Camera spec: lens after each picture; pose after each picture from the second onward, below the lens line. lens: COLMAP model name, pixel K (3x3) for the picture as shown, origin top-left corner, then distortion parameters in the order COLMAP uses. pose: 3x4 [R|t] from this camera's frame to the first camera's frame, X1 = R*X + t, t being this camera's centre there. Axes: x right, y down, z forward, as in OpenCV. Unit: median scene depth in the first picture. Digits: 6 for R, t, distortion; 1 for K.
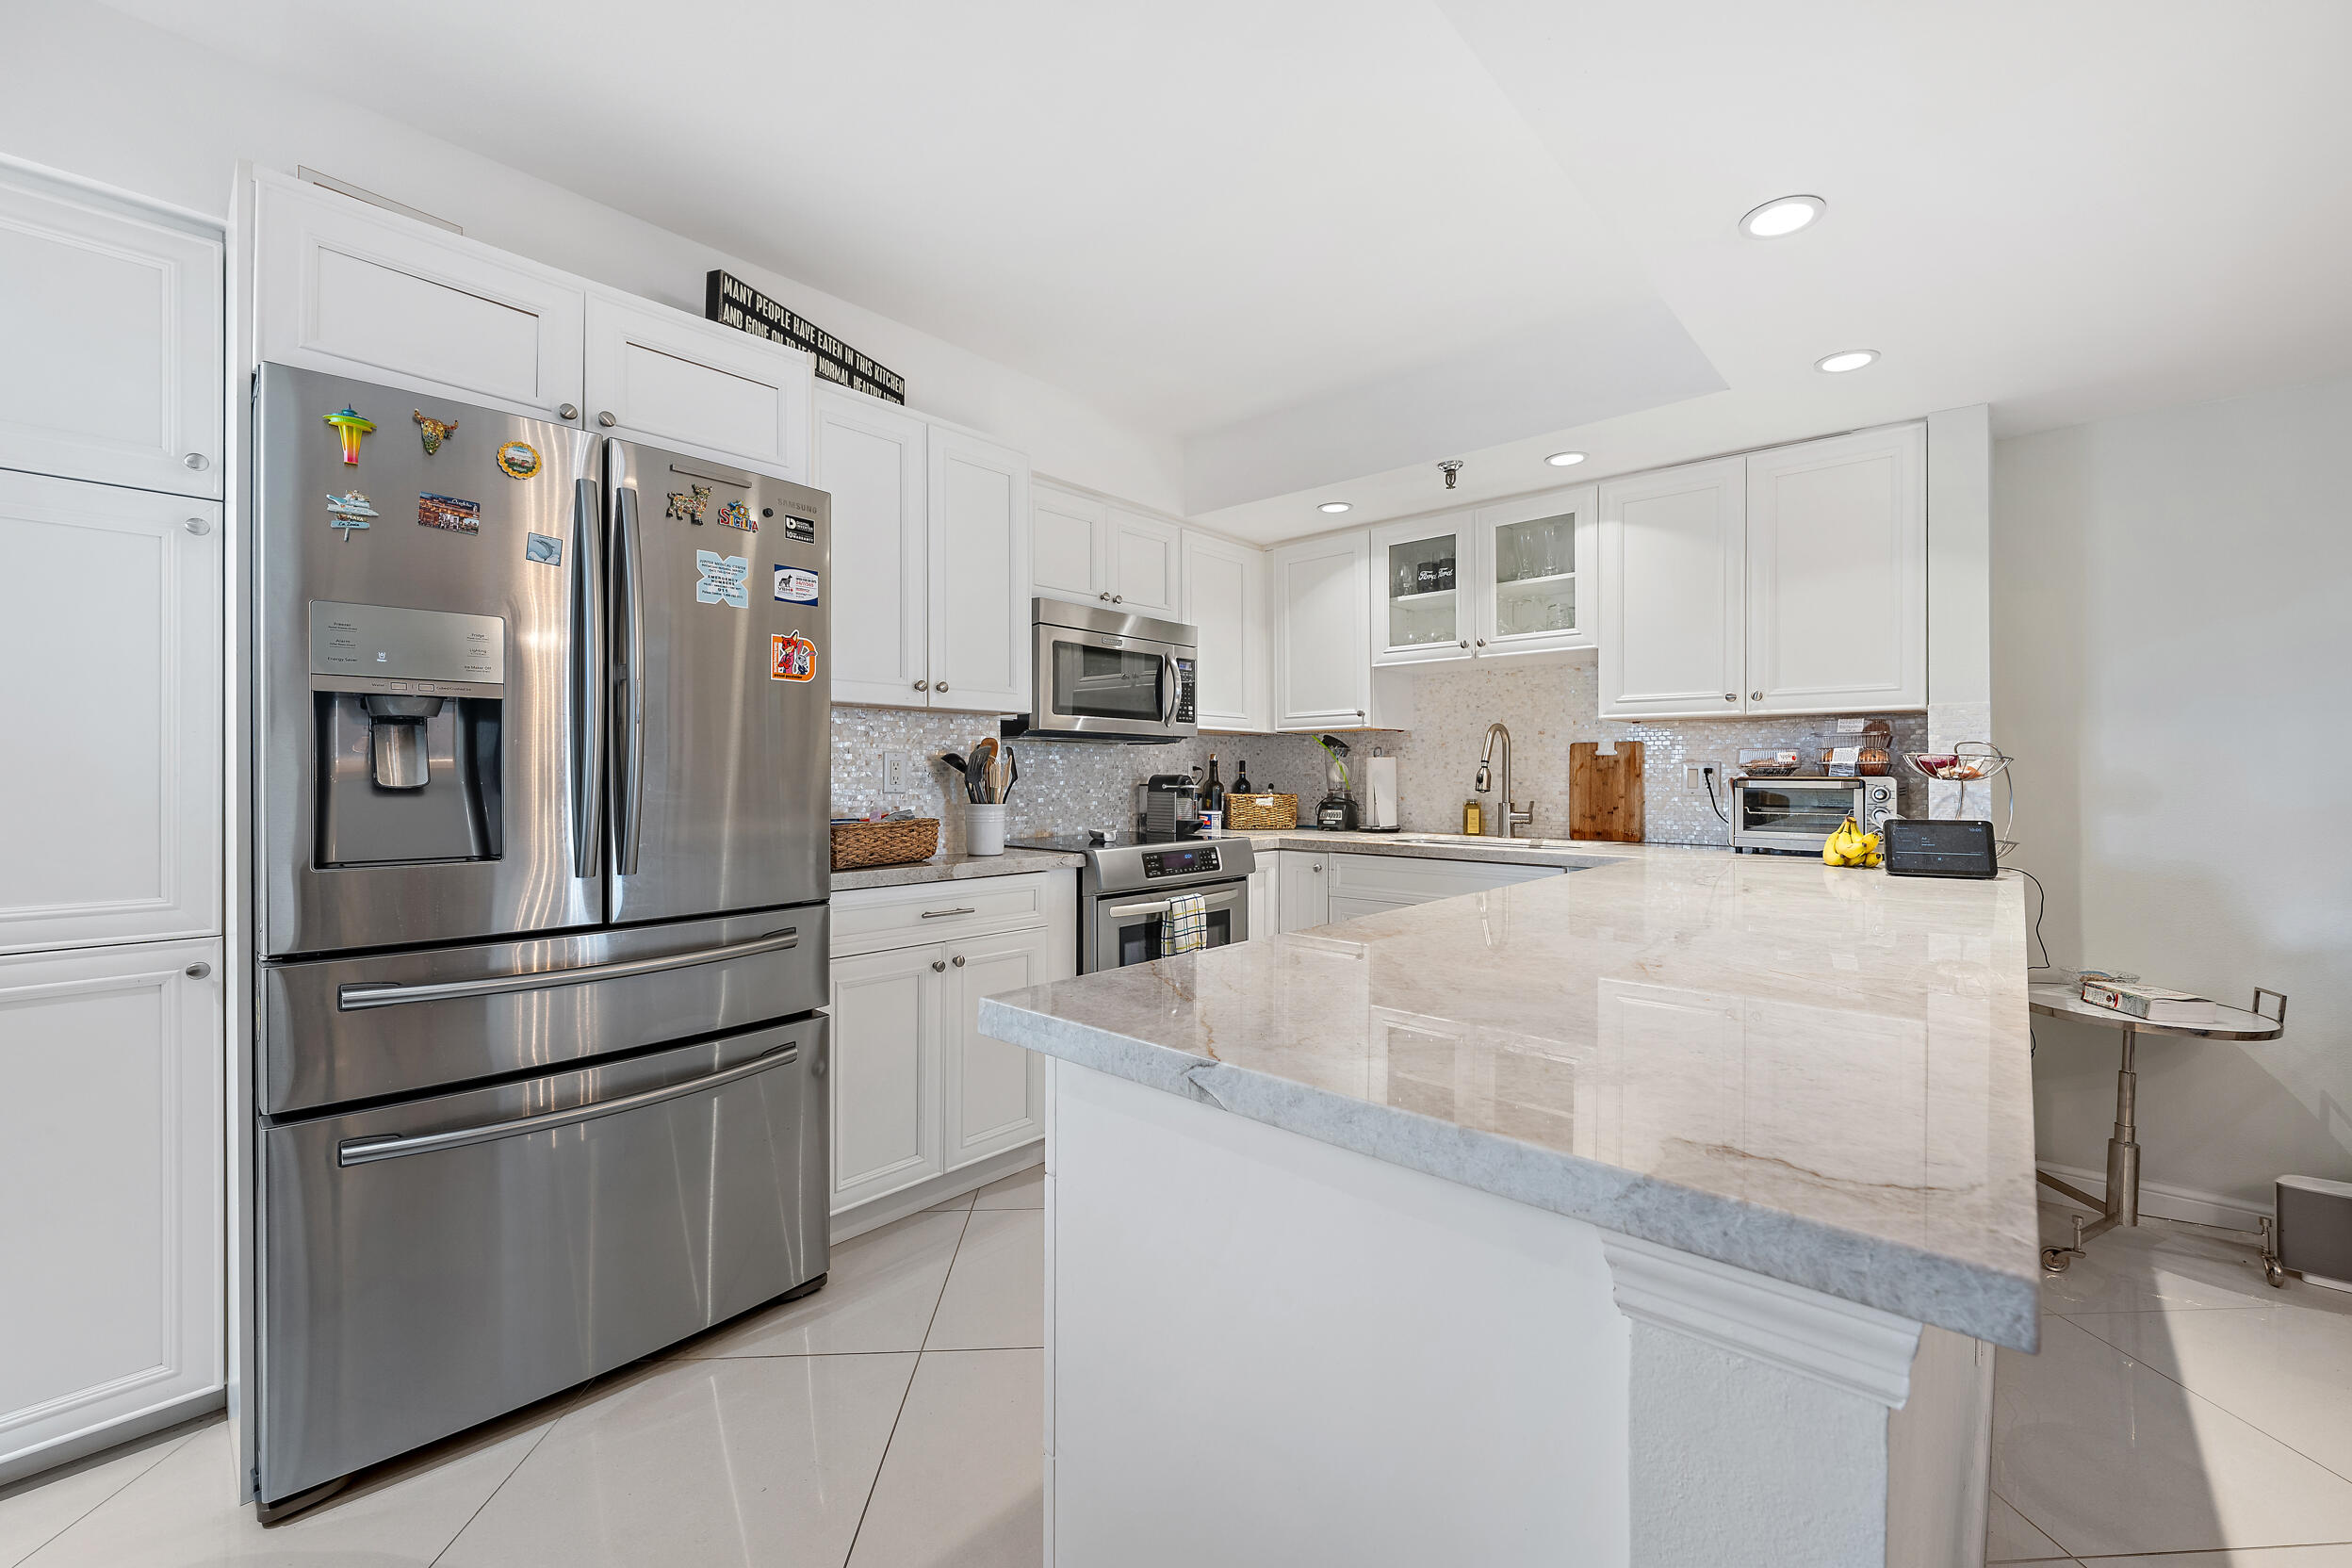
lens RADIAL K [[942.6, 0, 1180.0], [0, 942.6, 776.8], [0, 0, 1]] dist [-0.000706, -0.000548]
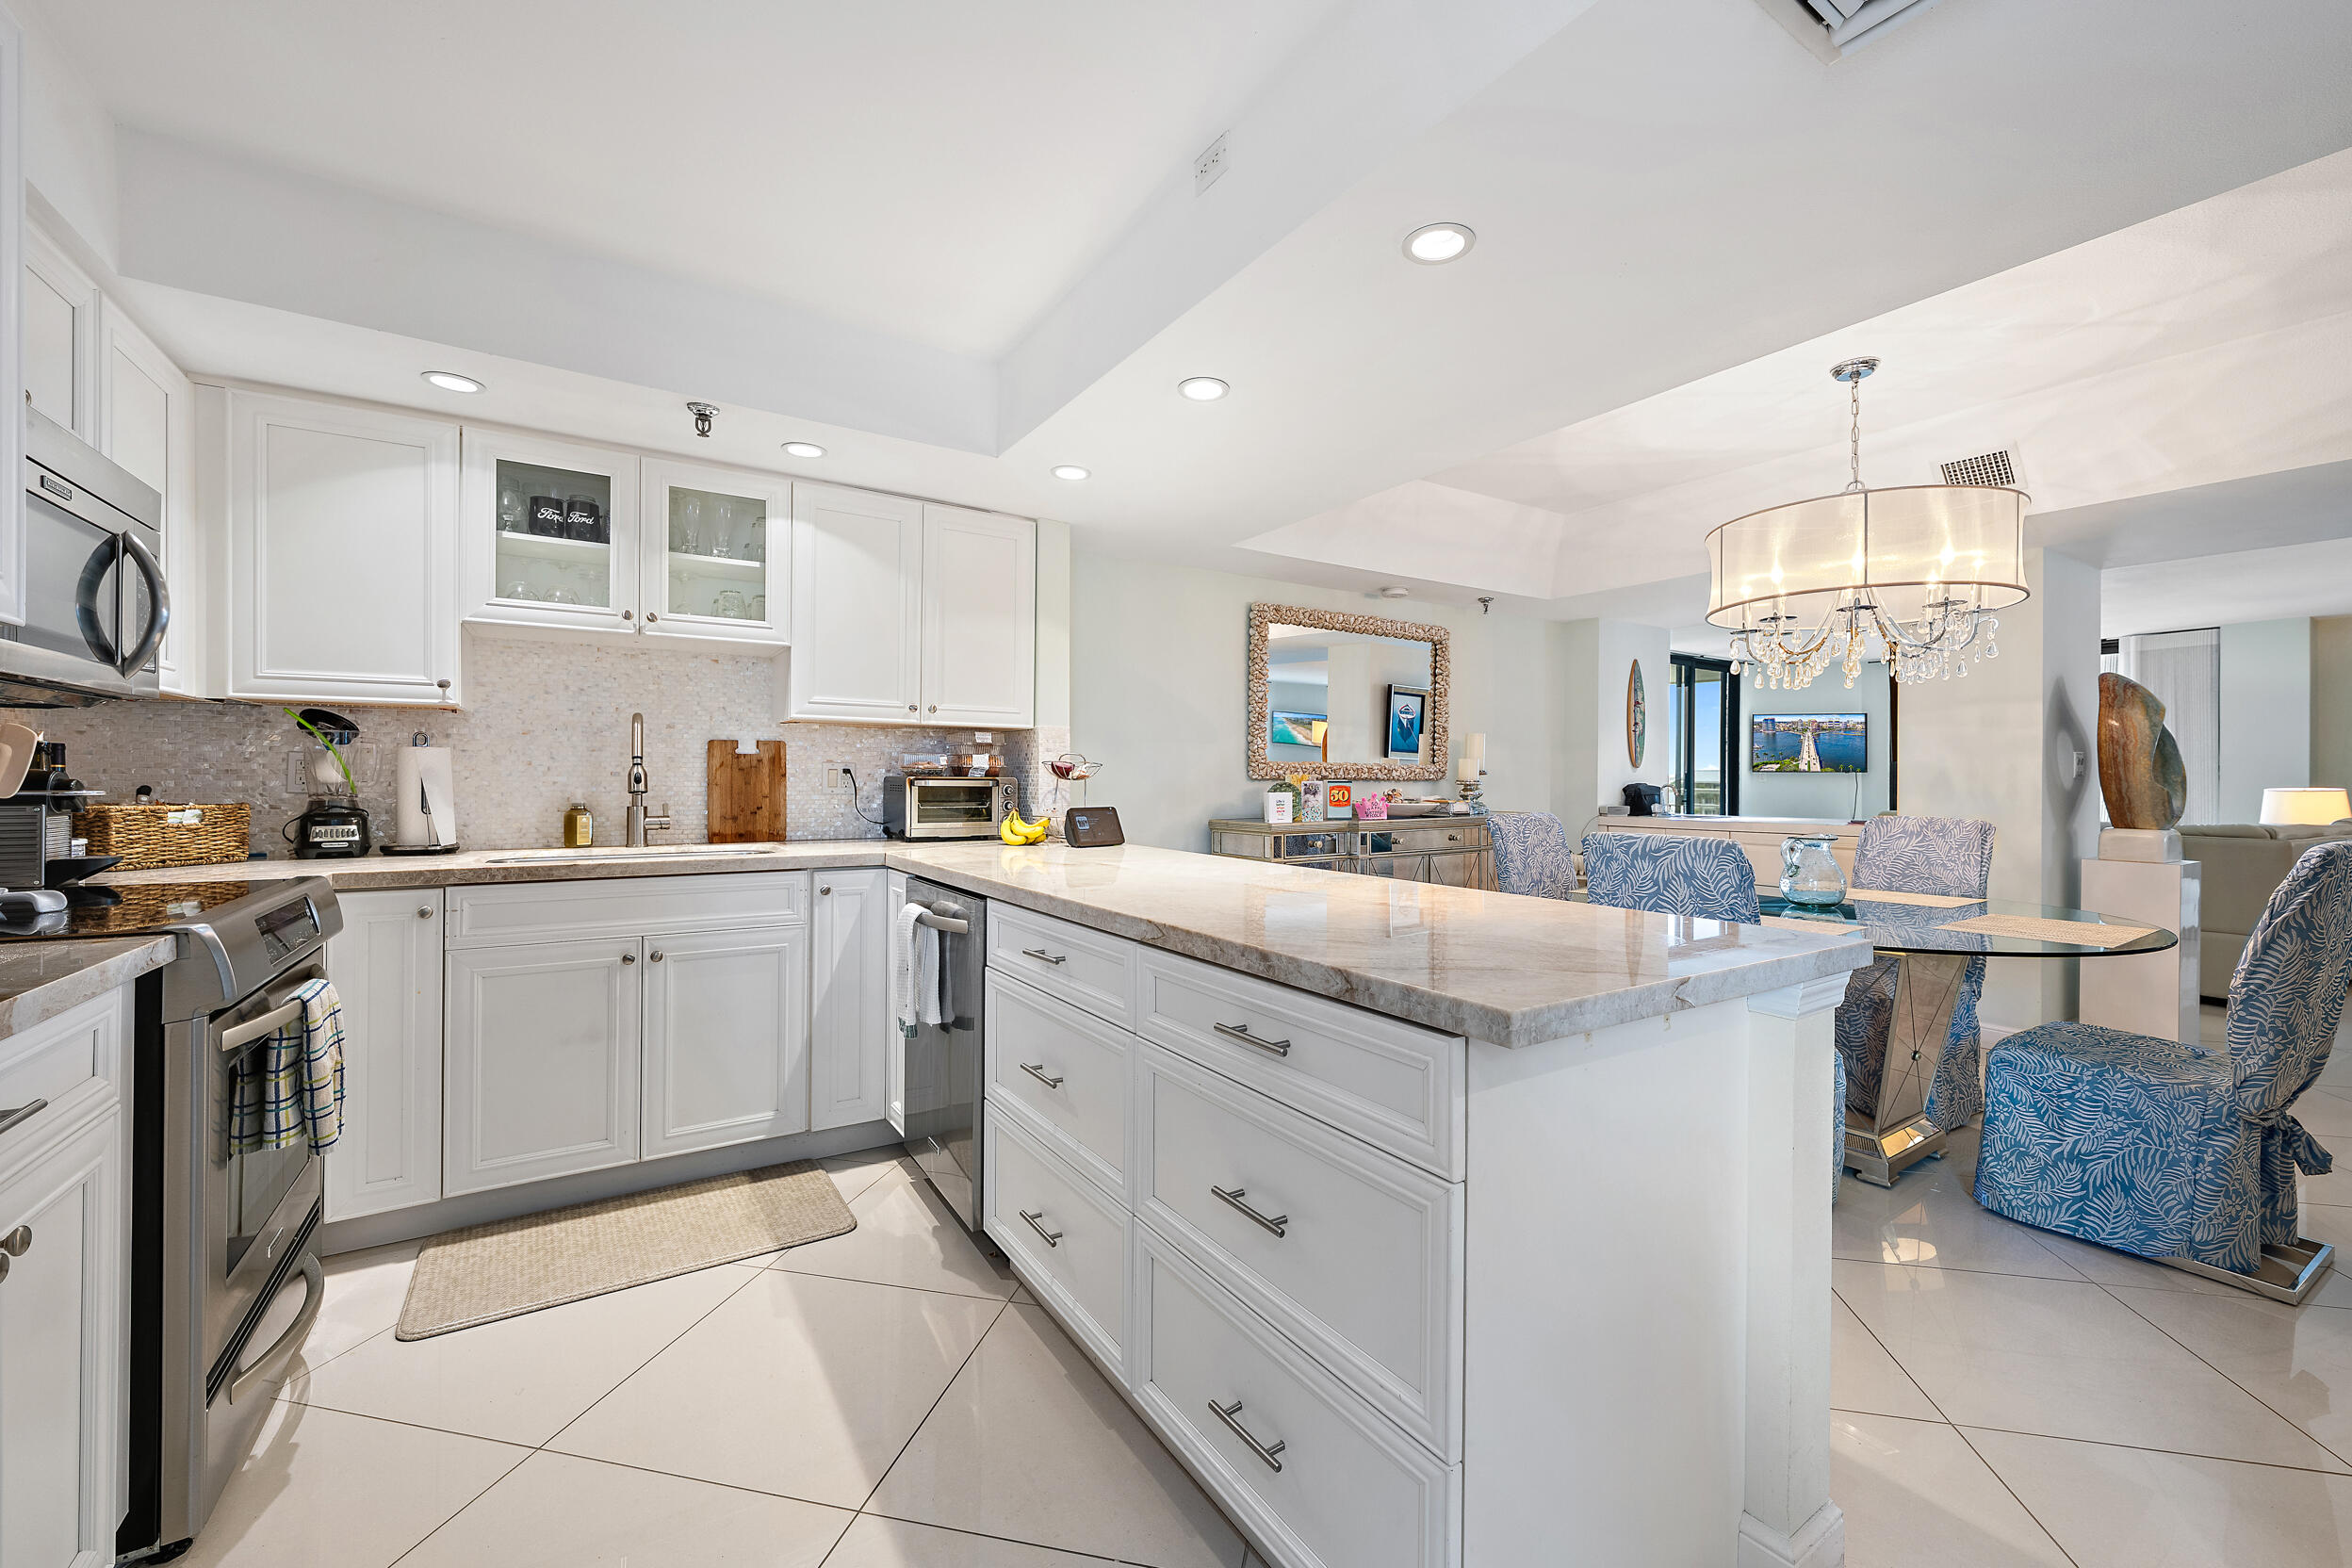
lens RADIAL K [[931.6, 0, 1181.2], [0, 931.6, 776.7], [0, 0, 1]] dist [-0.000705, -0.000035]
pose [[0.262680, 0.002150, 0.964881, -0.362696], [-0.004238, 0.999990, -0.001074, -0.000284], [-0.964874, -0.003807, 0.262686, 0.322861]]
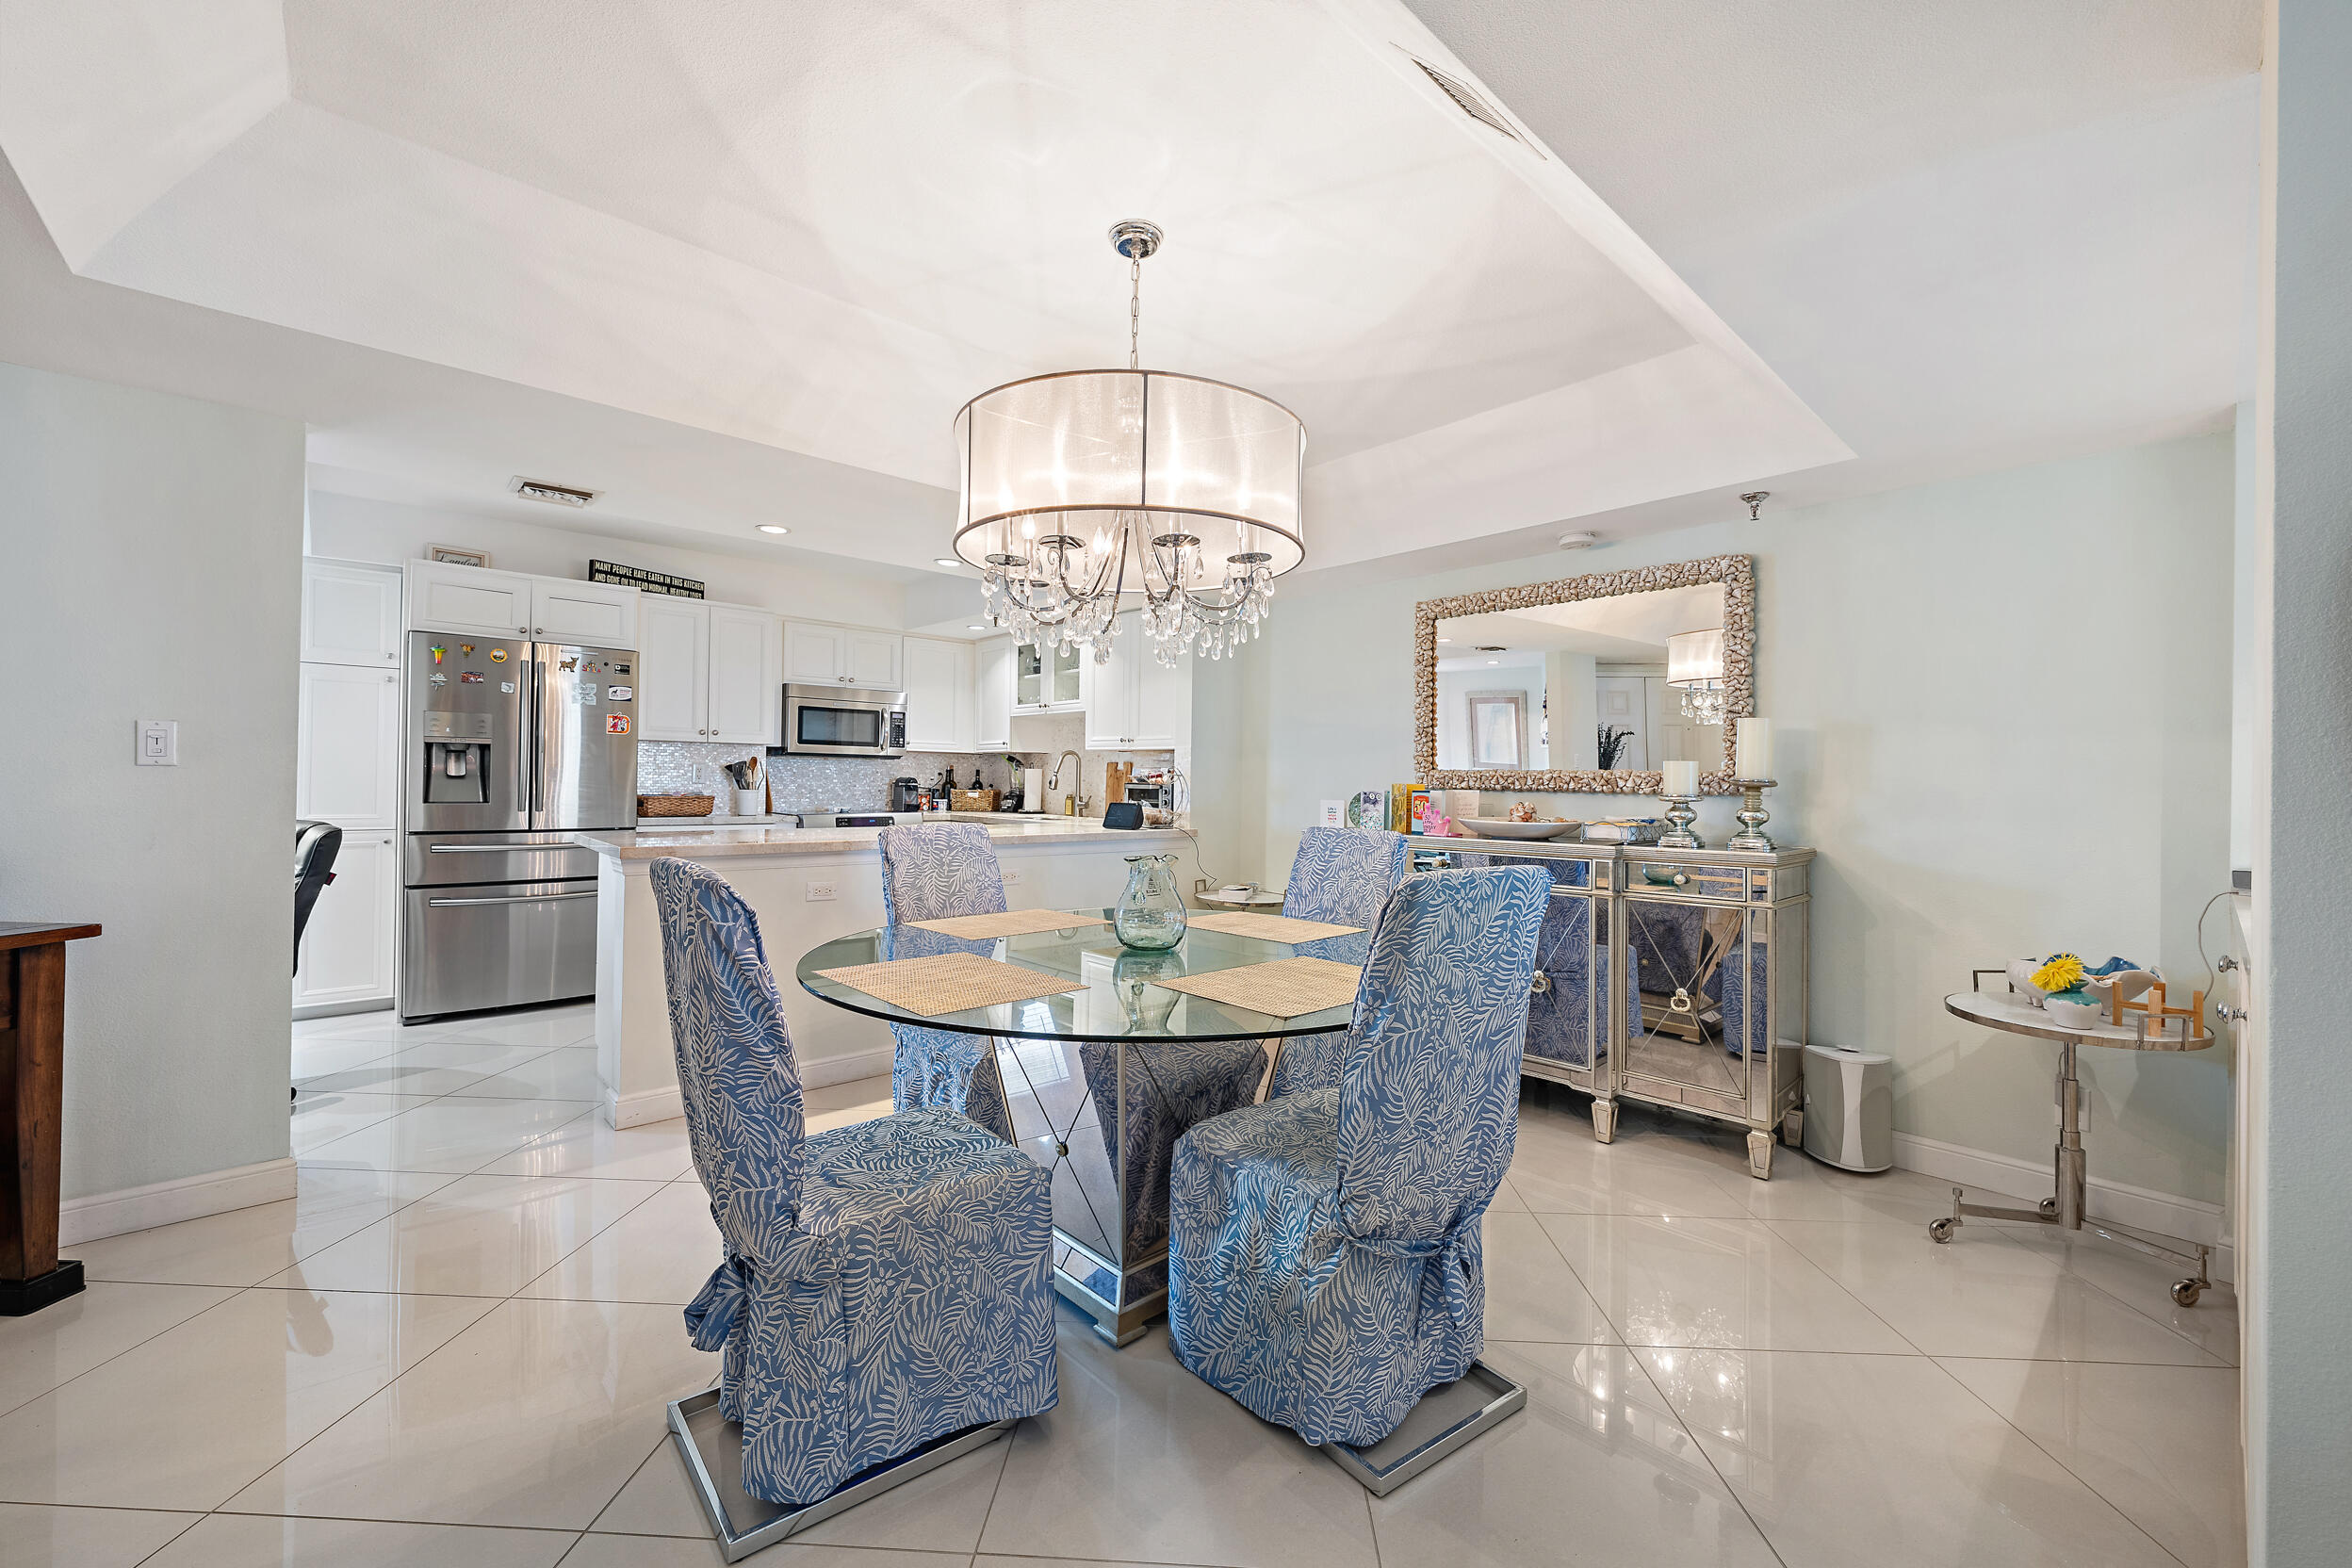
lens RADIAL K [[931.6, 0, 1181.2], [0, 931.6, 776.7], [0, 0, 1]] dist [-0.000705, -0.000035]
pose [[0.994211, 0.015393, -0.106333, 0.763184], [-0.016024, 0.999859, -0.005086, -0.003038], [0.106240, 0.006760, 0.994318, -0.720035]]
